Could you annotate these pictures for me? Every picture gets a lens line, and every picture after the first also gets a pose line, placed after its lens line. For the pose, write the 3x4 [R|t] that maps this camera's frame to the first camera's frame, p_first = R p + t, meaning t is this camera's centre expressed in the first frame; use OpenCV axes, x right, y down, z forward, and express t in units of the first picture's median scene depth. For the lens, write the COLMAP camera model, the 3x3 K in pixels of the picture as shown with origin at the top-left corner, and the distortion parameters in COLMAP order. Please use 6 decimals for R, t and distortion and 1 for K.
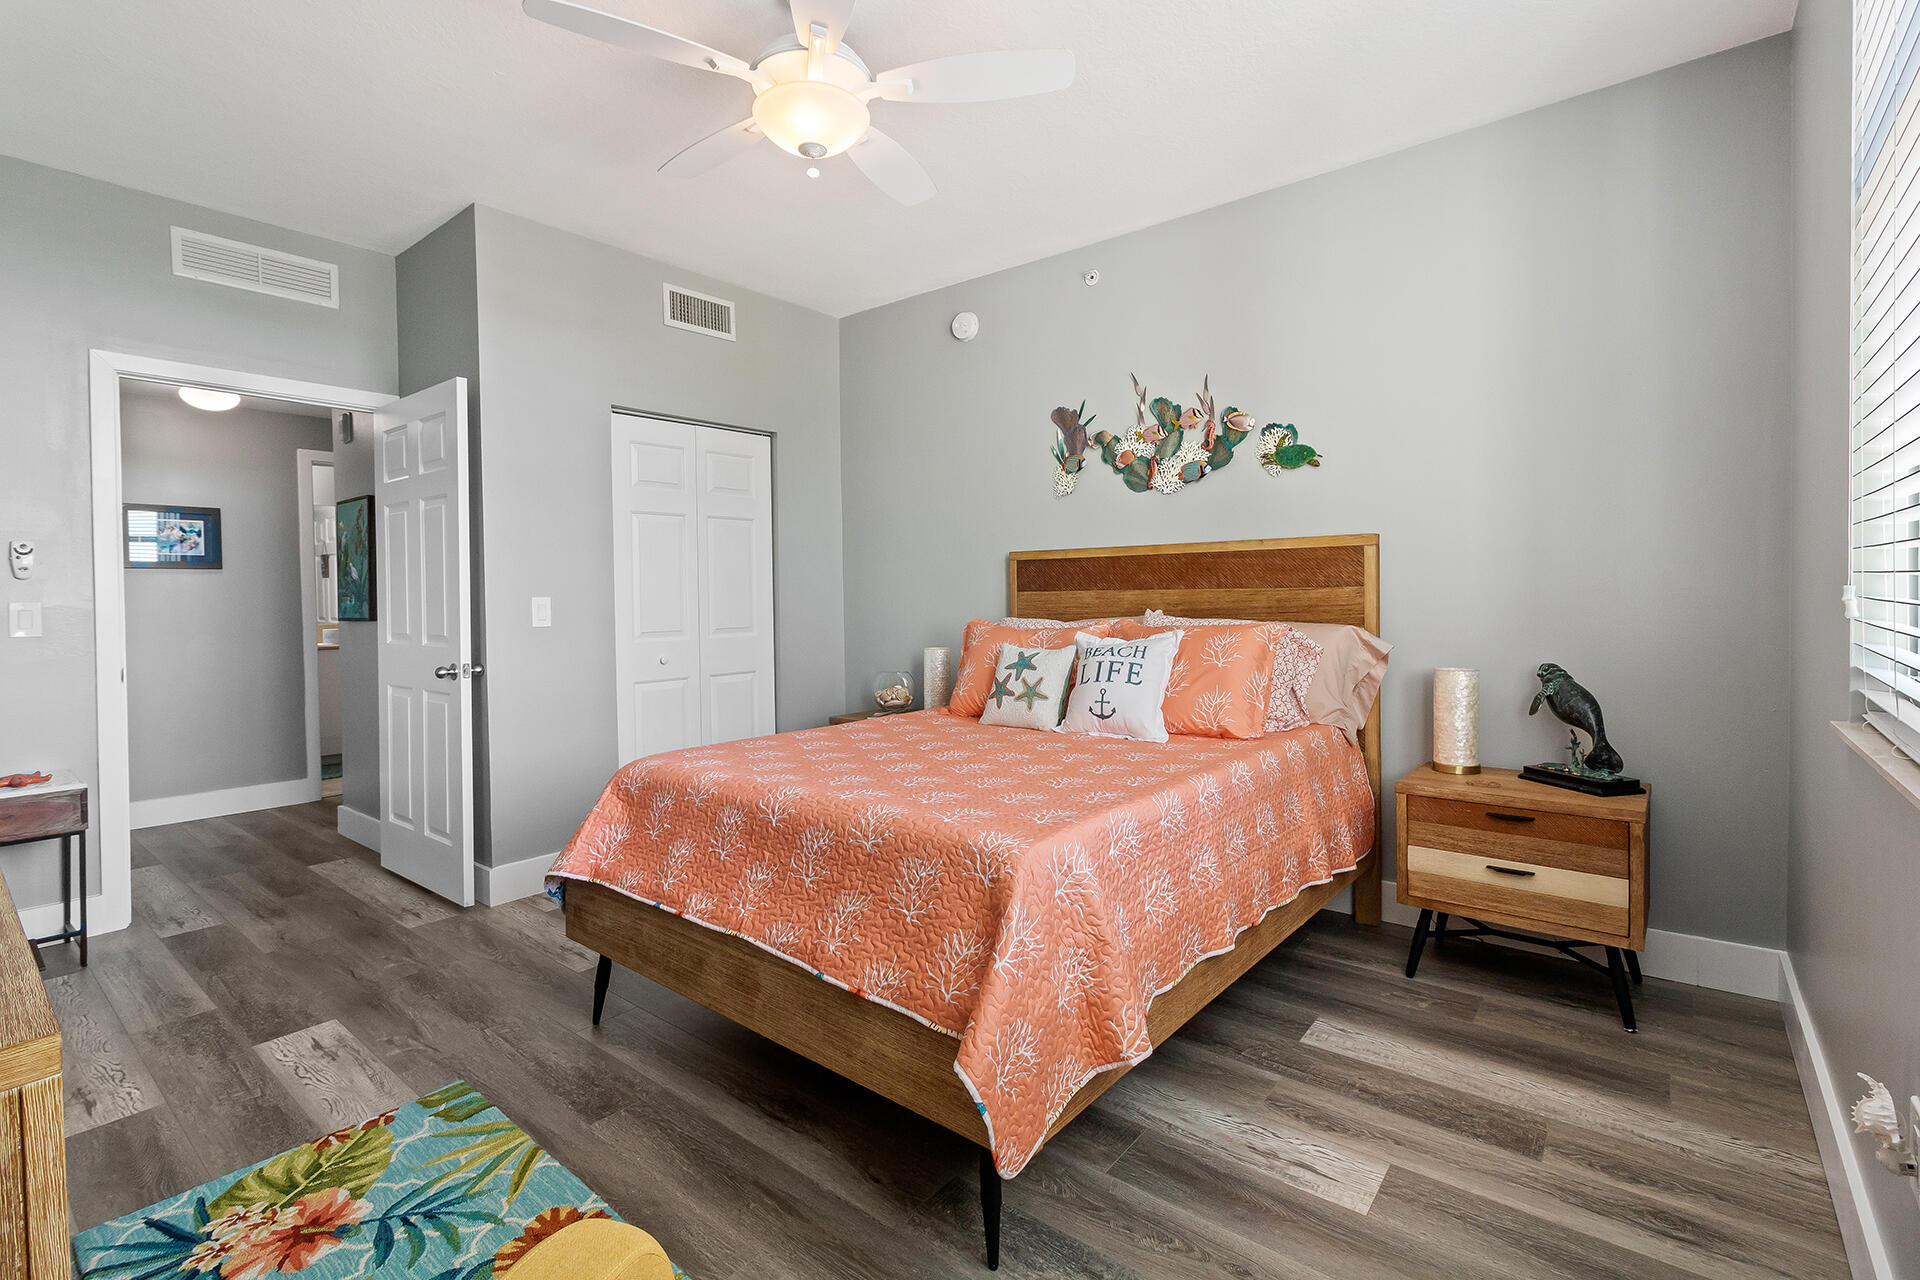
lens RADIAL K [[862.3, 0, 962.3], [0, 862.3, 633.0], [0, 0, 1]] dist [-0.015036, -0.000045]
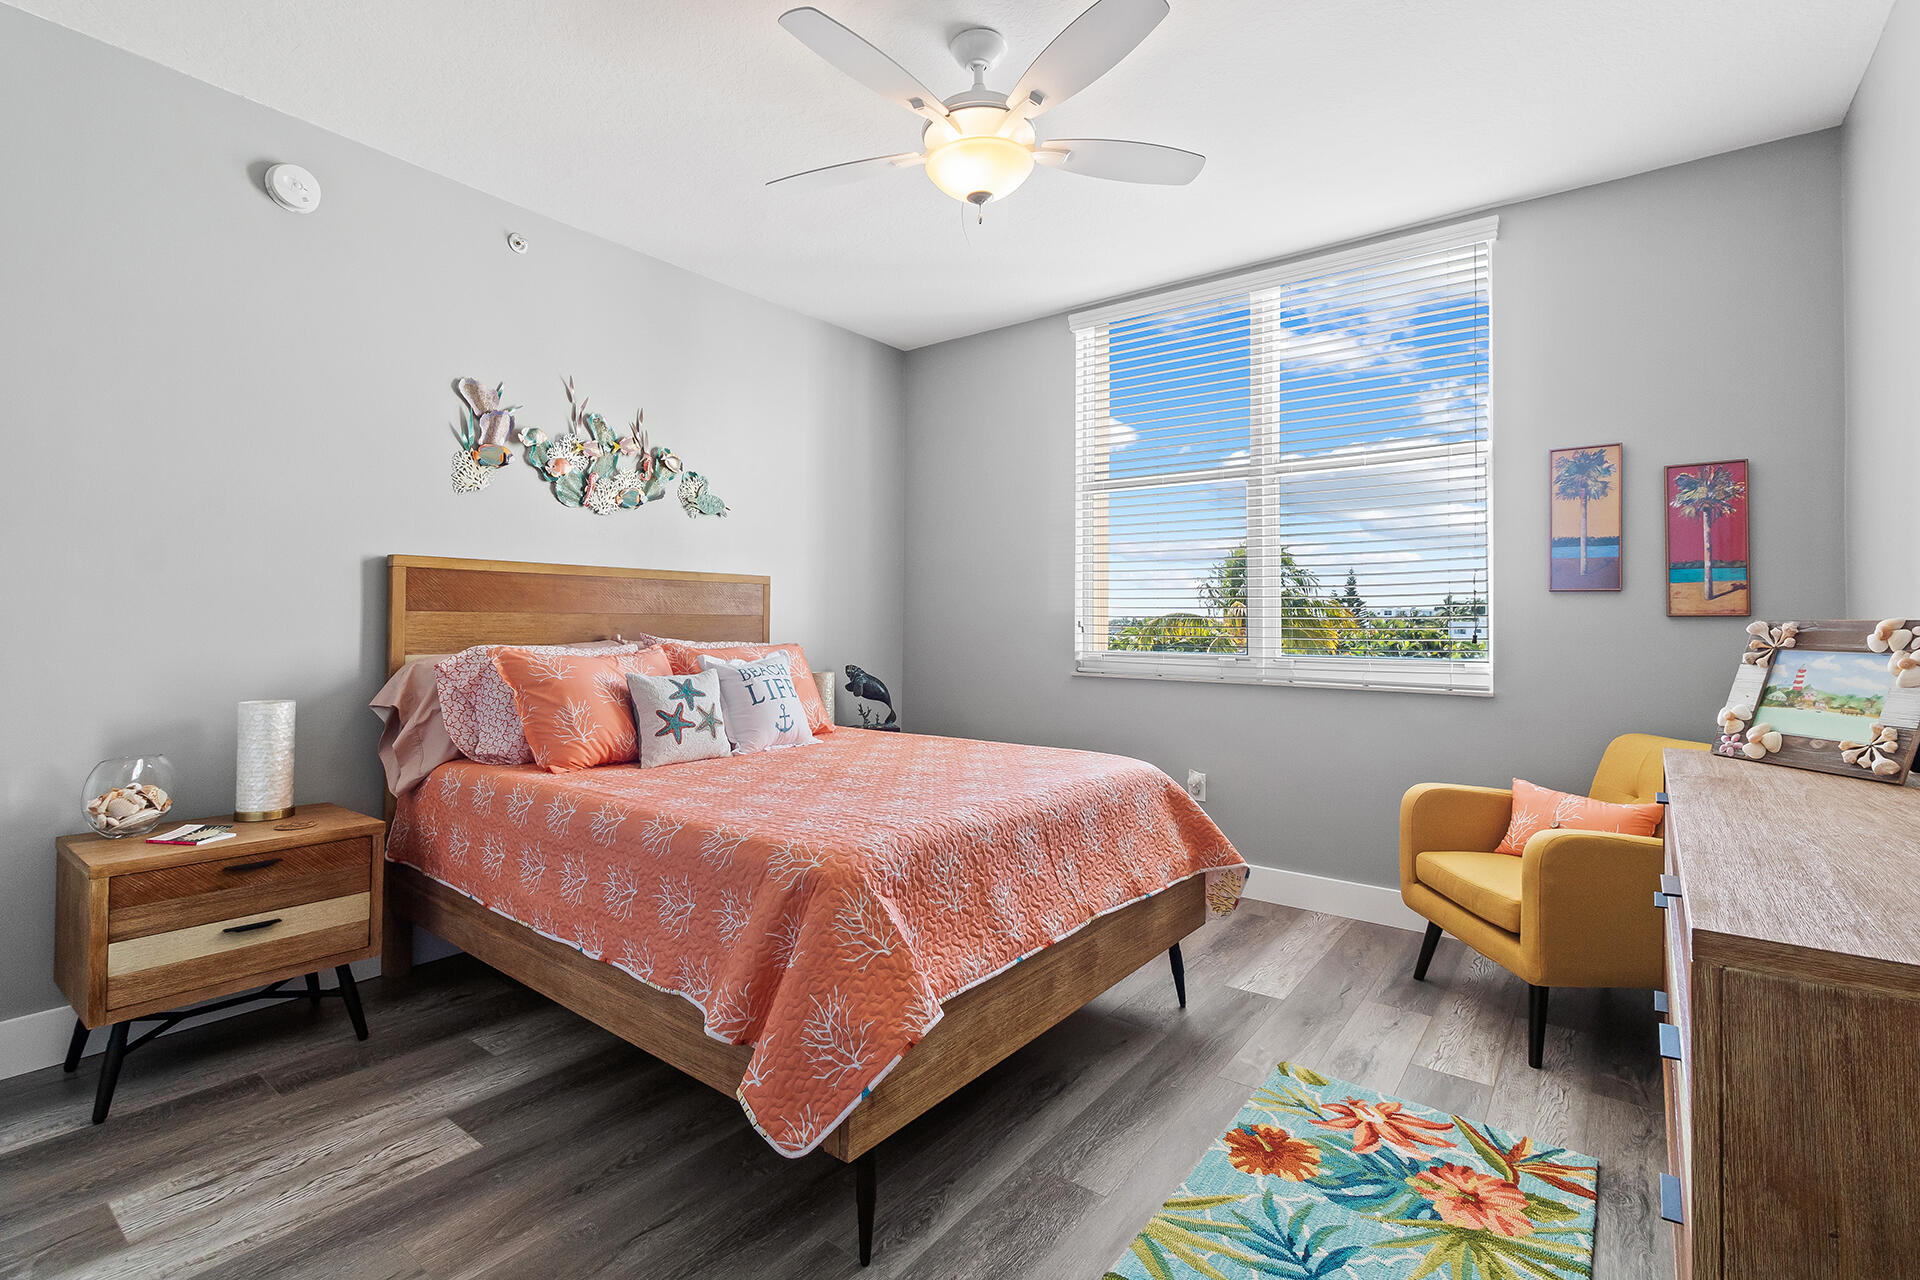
lens RADIAL K [[881.1, 0, 949.1], [0, 881.1, 610.4], [0, 0, 1]] dist [-0.000694, 0.000302]
pose [[-0.031646, 0.026208, 0.999155, -0.786025], [0.036333, 0.999026, -0.025054, -0.015432], [-0.998839, 0.035510, -0.032567, 0.668007]]
